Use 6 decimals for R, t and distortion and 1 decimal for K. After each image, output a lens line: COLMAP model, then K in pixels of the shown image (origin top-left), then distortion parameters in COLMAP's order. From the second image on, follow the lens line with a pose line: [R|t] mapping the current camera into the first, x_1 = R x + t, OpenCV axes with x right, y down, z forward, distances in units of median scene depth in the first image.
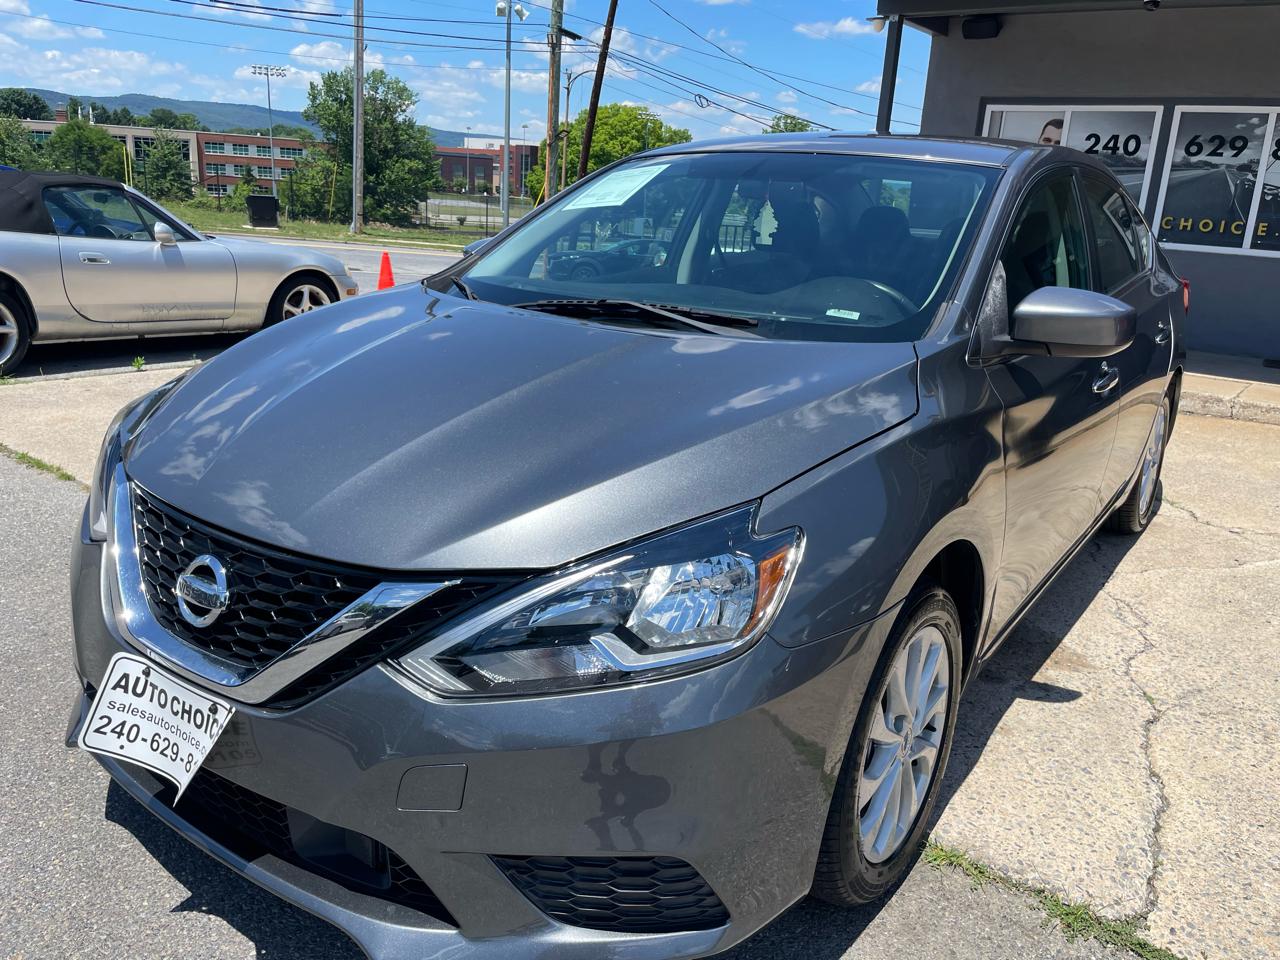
lens RADIAL K [[973.2, 0, 642.1], [0, 973.2, 470.5], [0, 0, 1]] dist [0.086303, -0.116185]
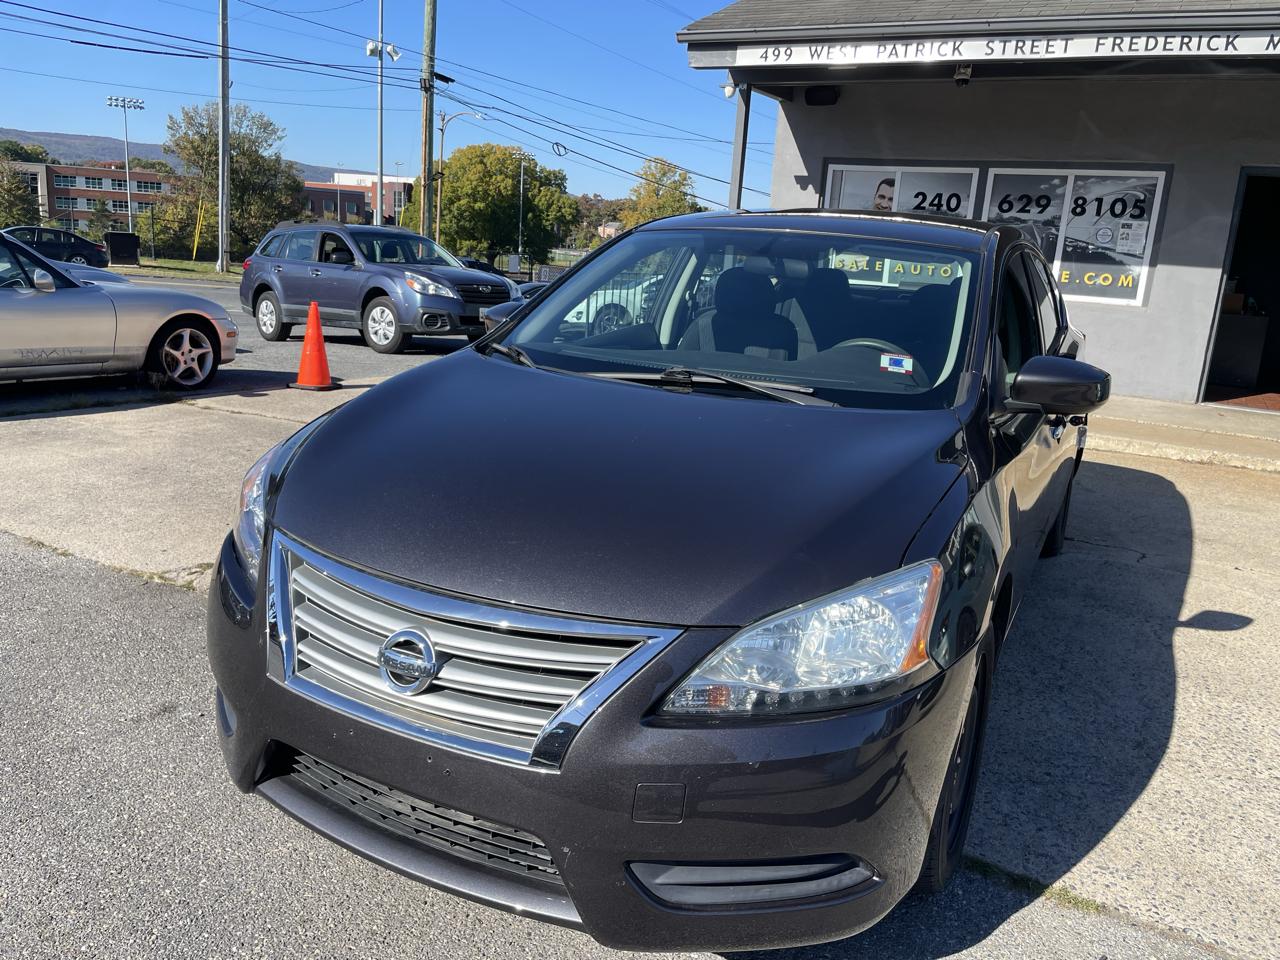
lens RADIAL K [[973.2, 0, 640.2], [0, 973.2, 470.2], [0, 0, 1]] dist [0.086303, -0.116185]
pose [[0.992774, -0.020860, 0.118171, 0.002375], [0.025220, 0.999051, -0.035522, 0.006036], [-0.117318, 0.038245, 0.992358, -0.057308]]
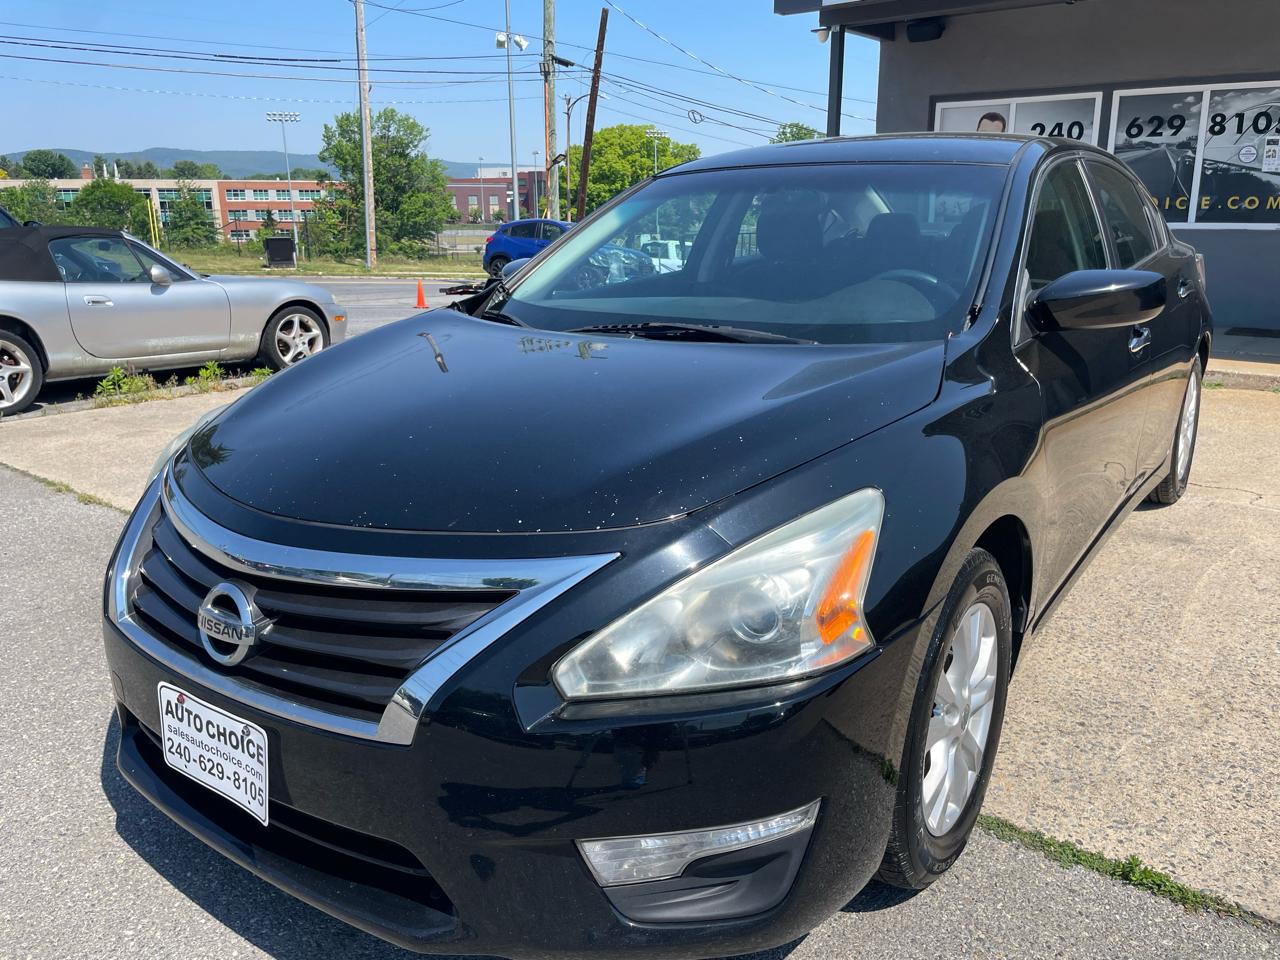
lens RADIAL K [[973.2, 0, 632.0], [0, 973.2, 466.6], [0, 0, 1]] dist [0.086303, -0.116185]
pose [[0.997593, -0.057218, -0.039174, 0.049573], [0.056396, 0.998171, -0.021779, 0.018704], [0.040349, 0.019517, 0.998995, -0.049503]]
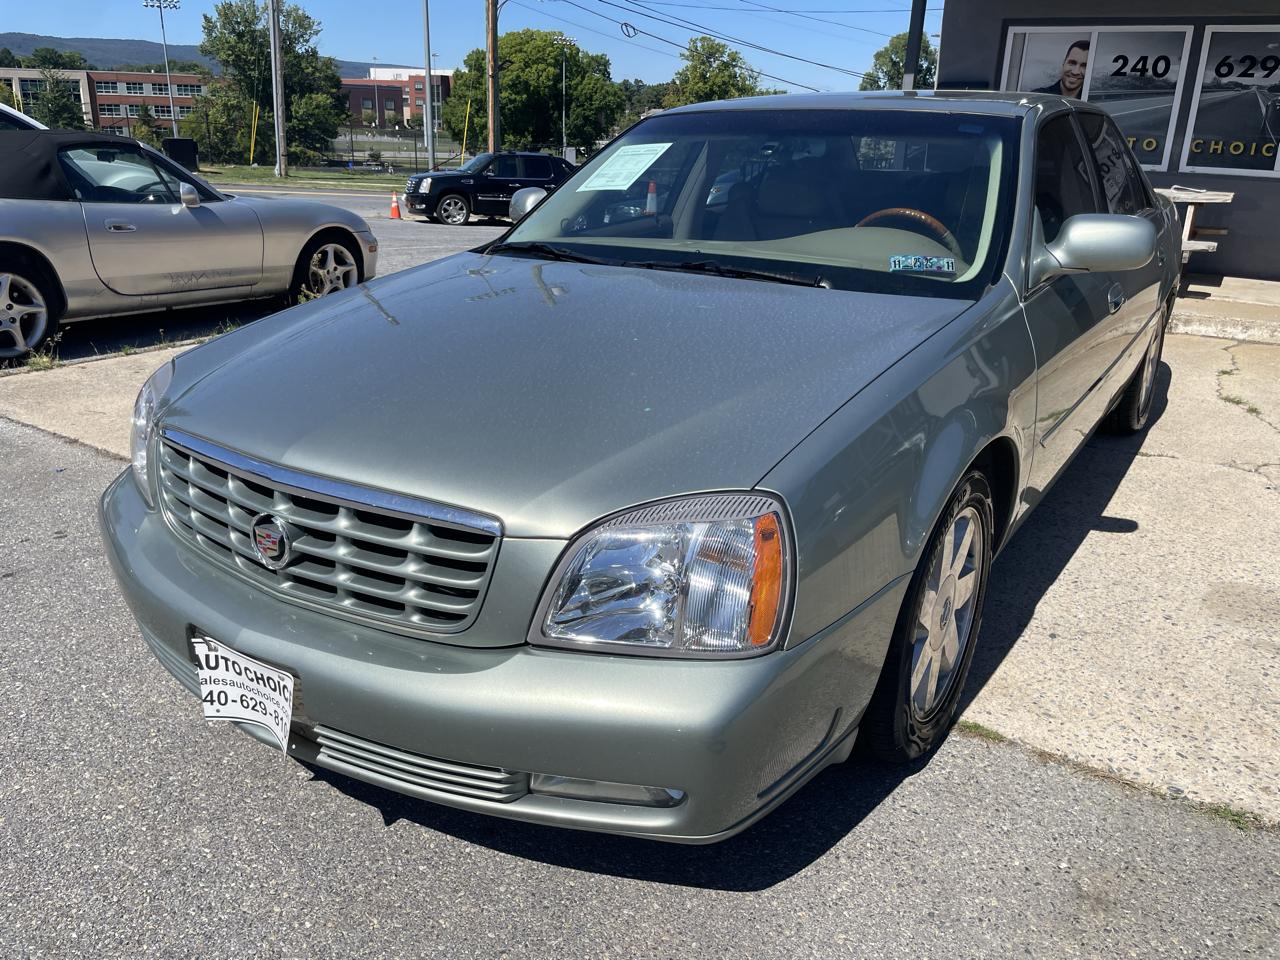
lens RADIAL K [[973.2, 0, 638.2], [0, 973.2, 469.9], [0, 0, 1]] dist [0.086303, -0.116185]
pose [[0.996696, -0.051231, 0.063030, -0.101821], [0.047033, 0.996686, 0.066366, -0.019269], [-0.066221, -0.063183, 0.995803, 0.032095]]
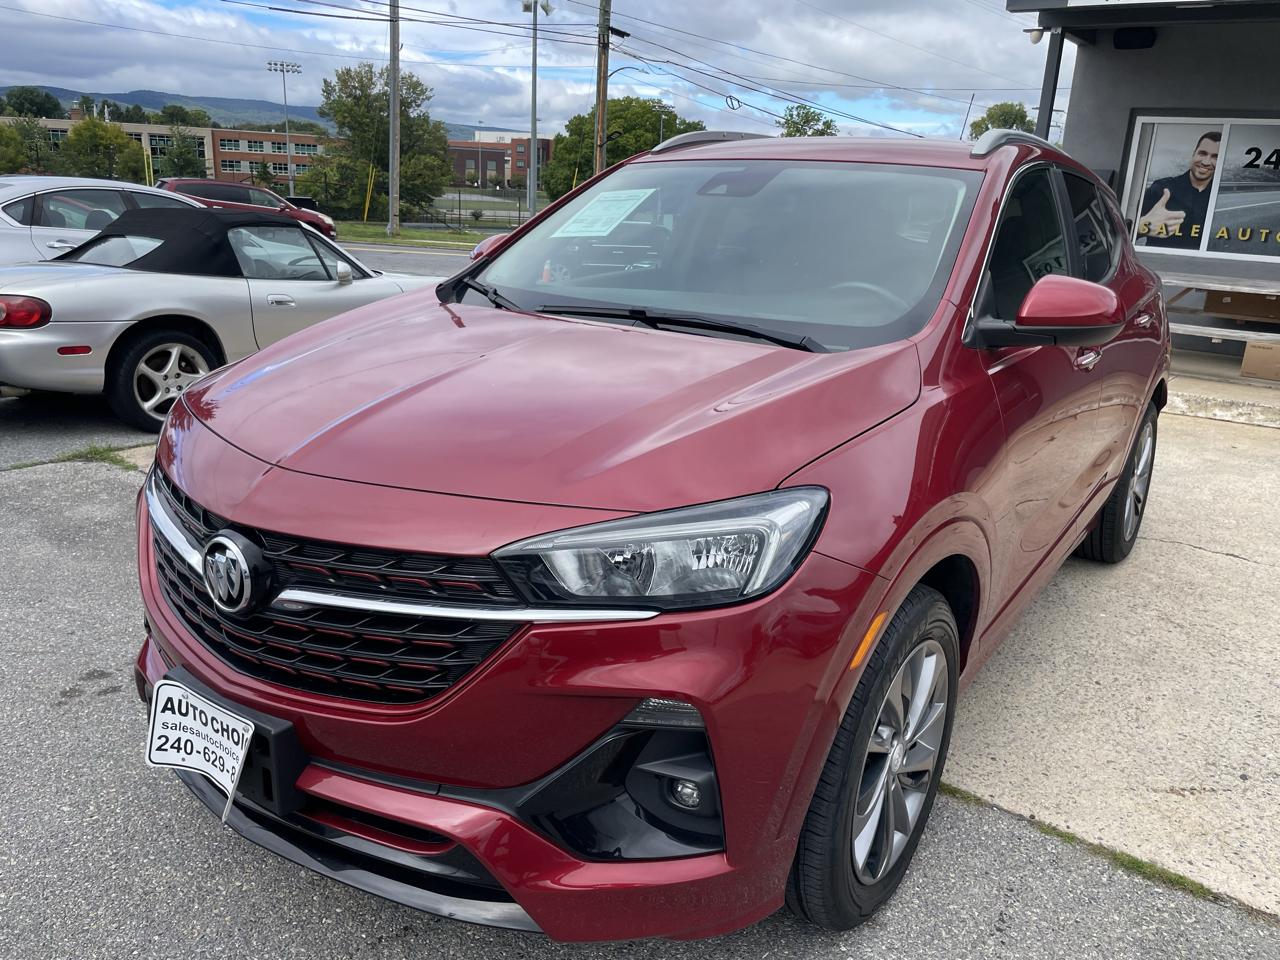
lens RADIAL K [[973.2, 0, 649.3], [0, 973.2, 468.4], [0, 0, 1]] dist [0.086303, -0.116185]
pose [[0.999949, -0.008419, -0.005548, -0.132403], [0.008451, 0.999948, 0.005790, -0.037106], [0.005499, -0.005837, 0.999968, 0.028276]]
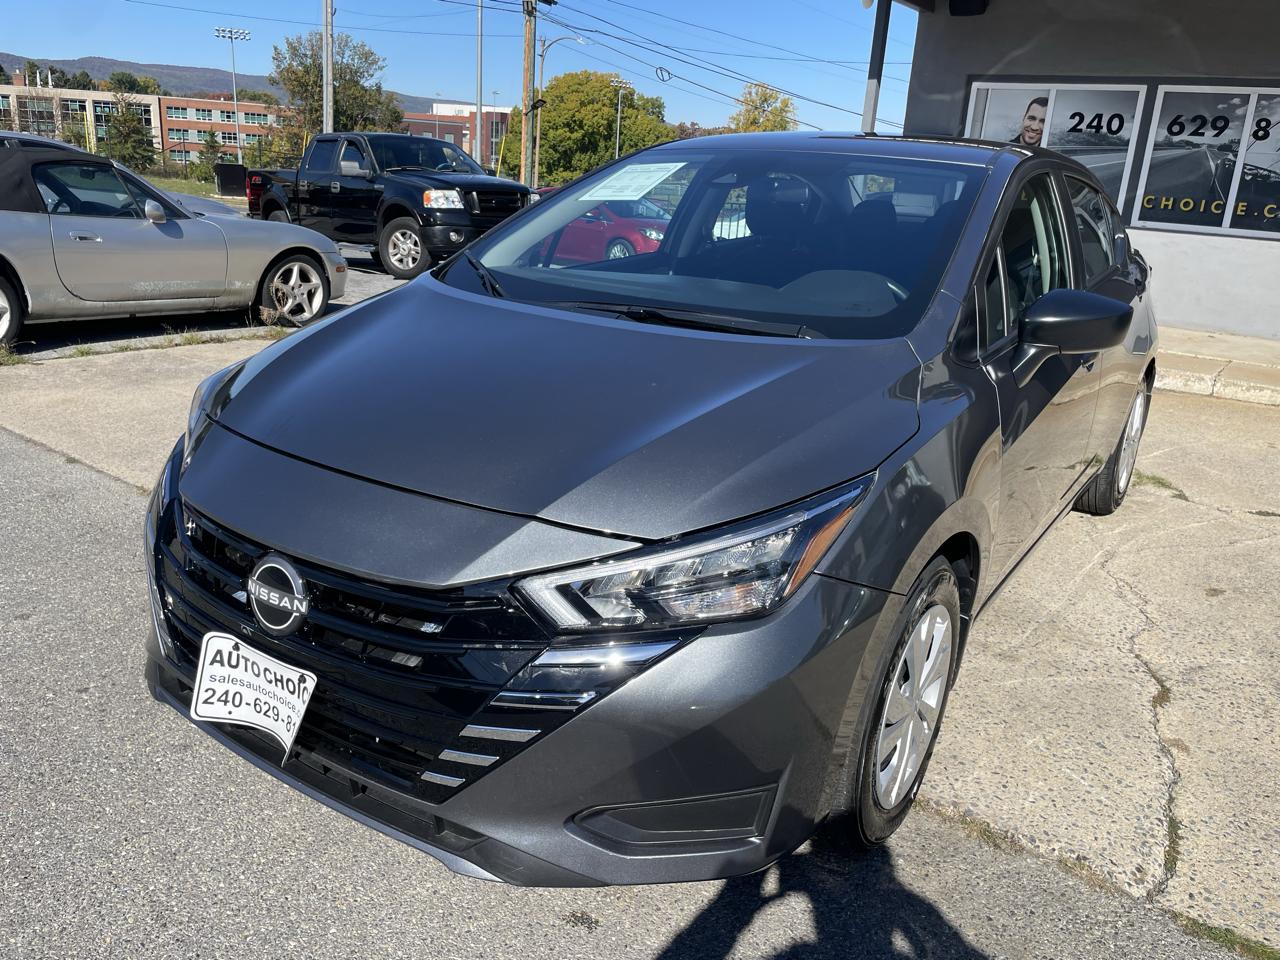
lens RADIAL K [[973.2, 0, 641.9], [0, 973.2, 470.9], [0, 0, 1]] dist [0.086303, -0.116185]
pose [[0.999622, -0.003329, 0.027274, -0.017159], [0.002528, 0.999566, 0.029361, -0.005260], [-0.027360, -0.029281, 0.999197, -0.007607]]
